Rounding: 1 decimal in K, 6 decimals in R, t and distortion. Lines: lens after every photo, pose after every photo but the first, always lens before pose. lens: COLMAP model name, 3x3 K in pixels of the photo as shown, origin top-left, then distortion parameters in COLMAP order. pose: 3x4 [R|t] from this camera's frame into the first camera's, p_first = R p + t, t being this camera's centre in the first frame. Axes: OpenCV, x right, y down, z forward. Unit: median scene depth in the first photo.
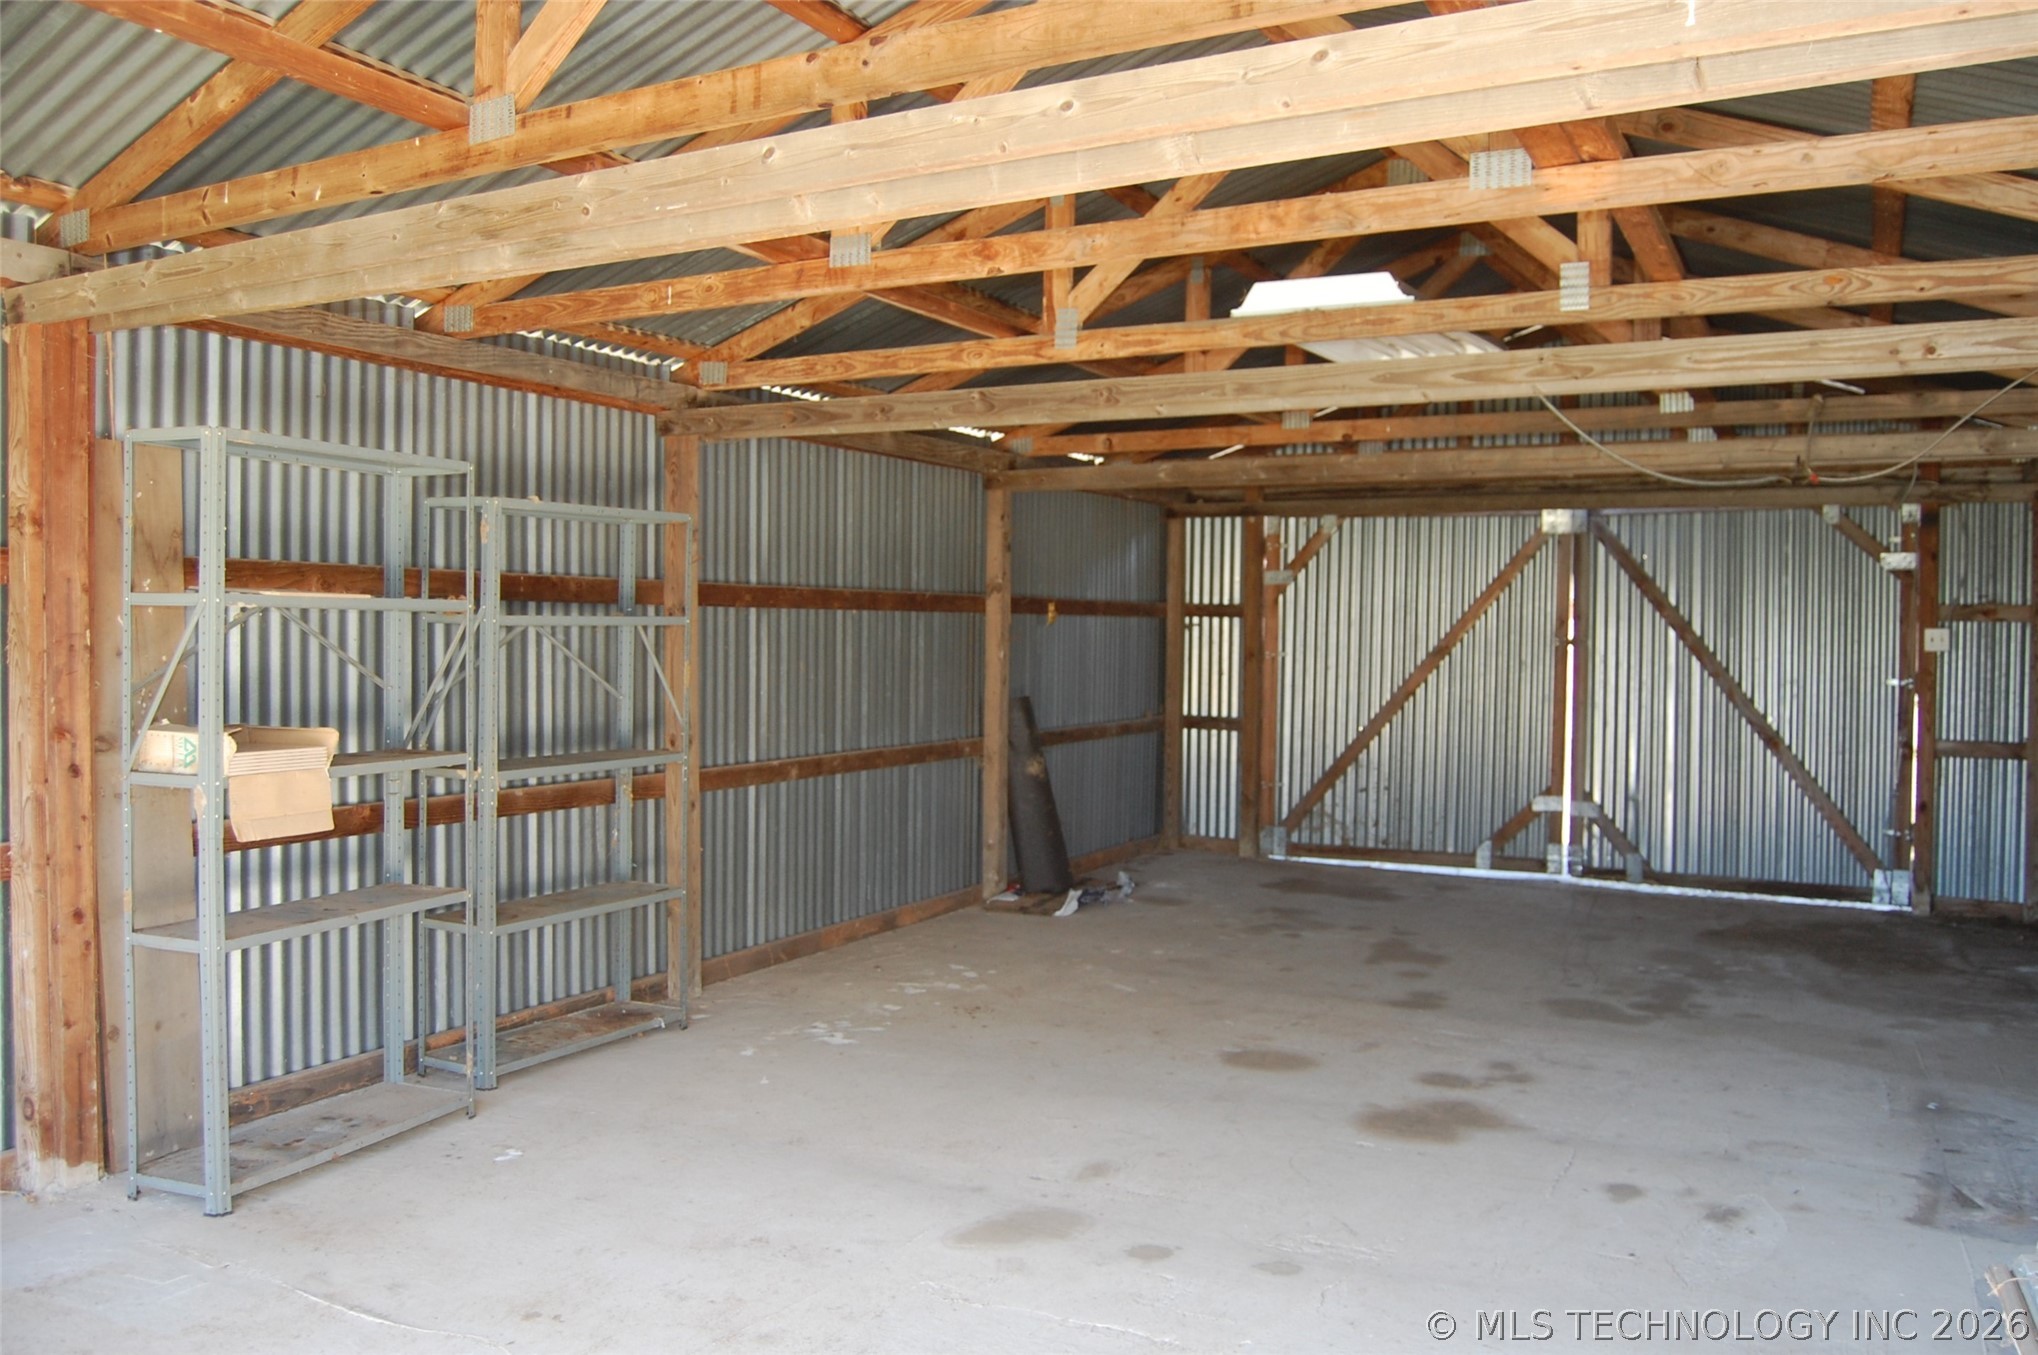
lens RADIAL K [[1598.5, 0, 1074.5], [0, 1598.5, 688.2], [0, 0, 1]] dist [-0.104415, 0.050127]
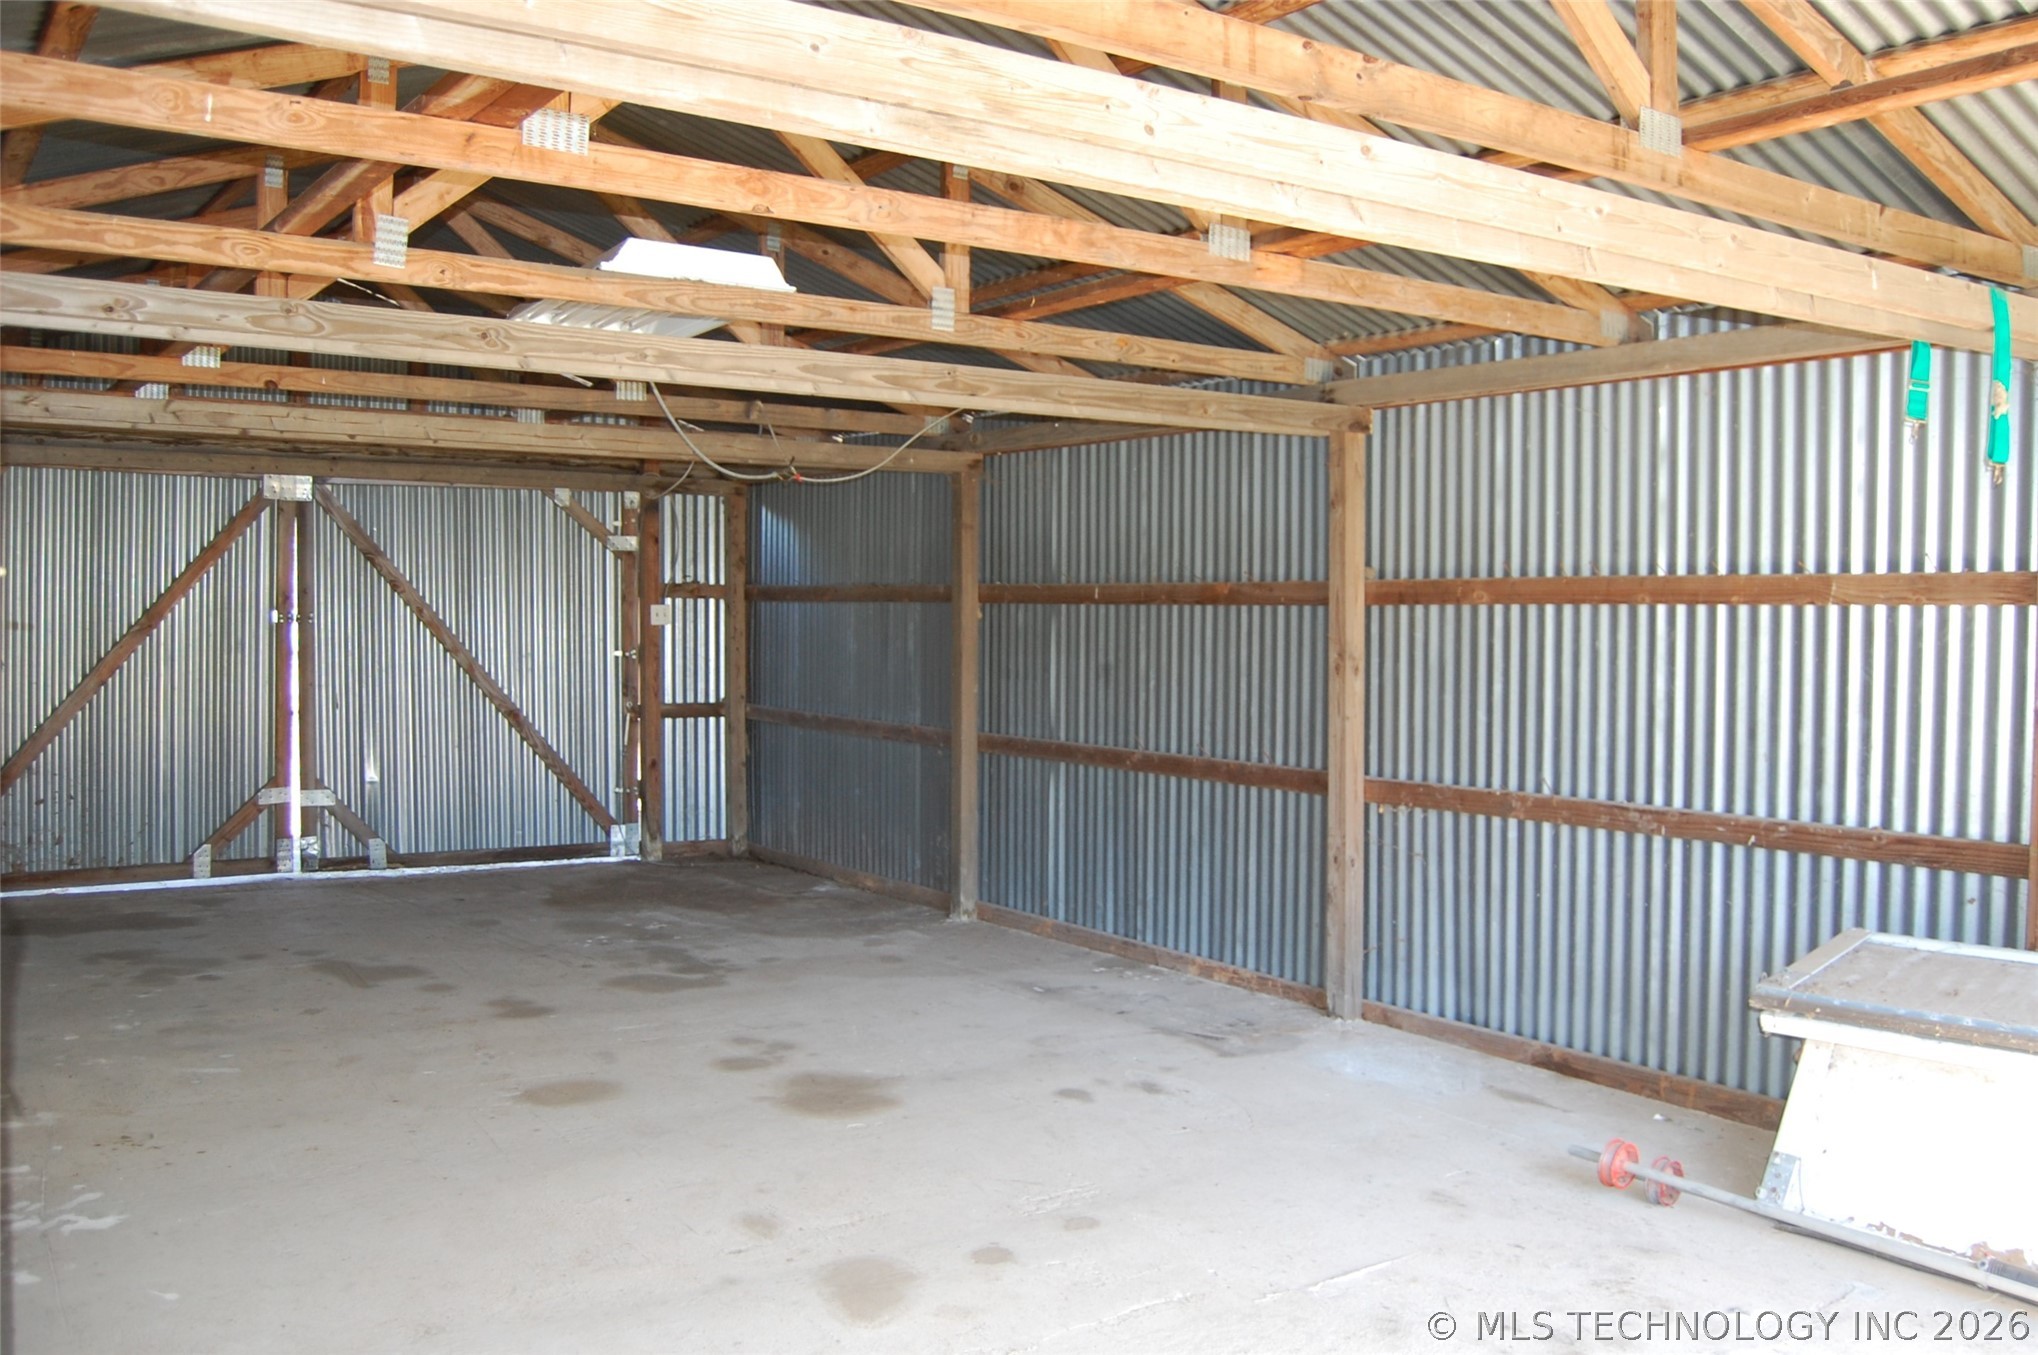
lens RADIAL K [[1598.5, 0, 1074.5], [0, 1598.5, 688.2], [0, 0, 1]] dist [-0.104415, 0.050127]
pose [[0.478984, -0.043175, 0.876761, -0.535228], [0.022789, 0.999065, 0.036747, -0.023556], [-0.877528, 0.002380, 0.479520, 0.326392]]
